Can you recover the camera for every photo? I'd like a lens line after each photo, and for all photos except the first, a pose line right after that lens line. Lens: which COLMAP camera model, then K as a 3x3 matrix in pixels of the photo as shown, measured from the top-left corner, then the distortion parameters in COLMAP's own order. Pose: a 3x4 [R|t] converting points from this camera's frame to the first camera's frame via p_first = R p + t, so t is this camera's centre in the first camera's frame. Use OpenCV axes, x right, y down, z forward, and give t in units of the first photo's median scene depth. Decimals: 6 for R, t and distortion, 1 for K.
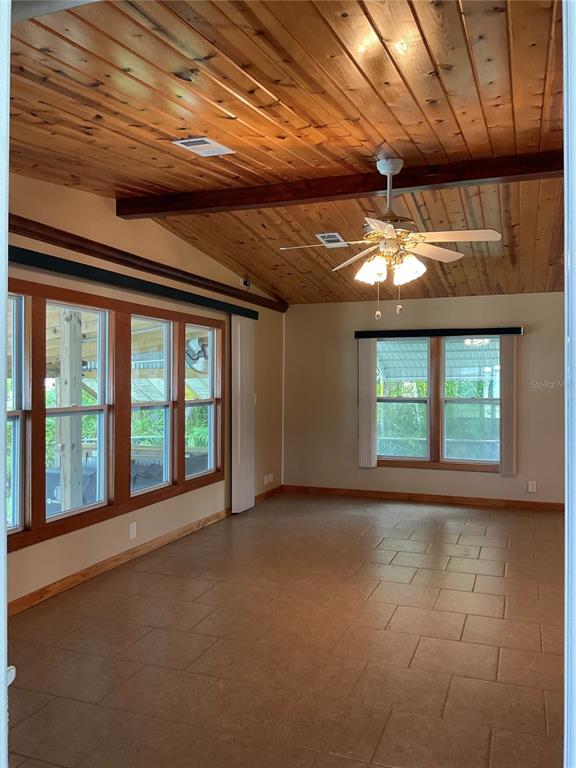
lens RADIAL K [[632.9, 0, 288.2], [0, 632.9, 388.9], [0, 0, 1]] dist [0.074248, -0.129319]
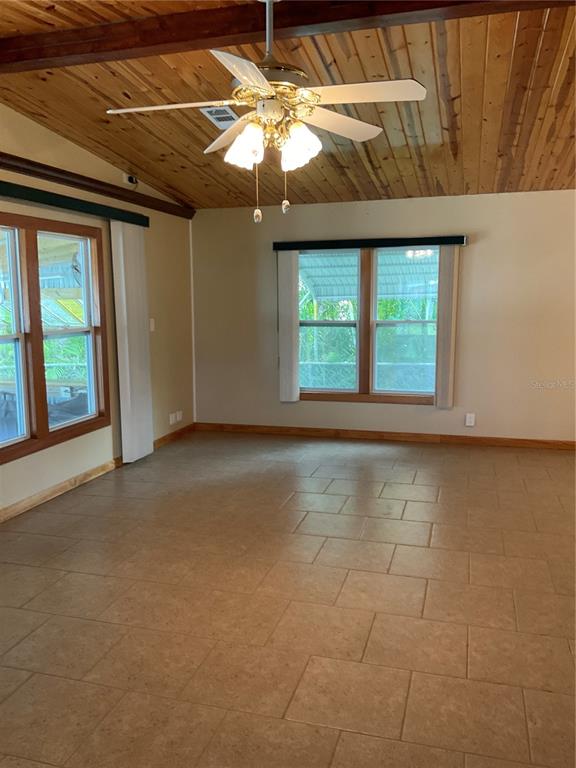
lens RADIAL K [[632.9, 0, 291.9], [0, 632.9, 394.9], [0, 0, 1]] dist [0.074248, -0.129319]
pose [[0.996677, -0.025189, 0.077458, 0.072631], [0.014070, 0.989926, 0.140882, -0.010036], [-0.080226, -0.139324, 0.986992, 0.164832]]
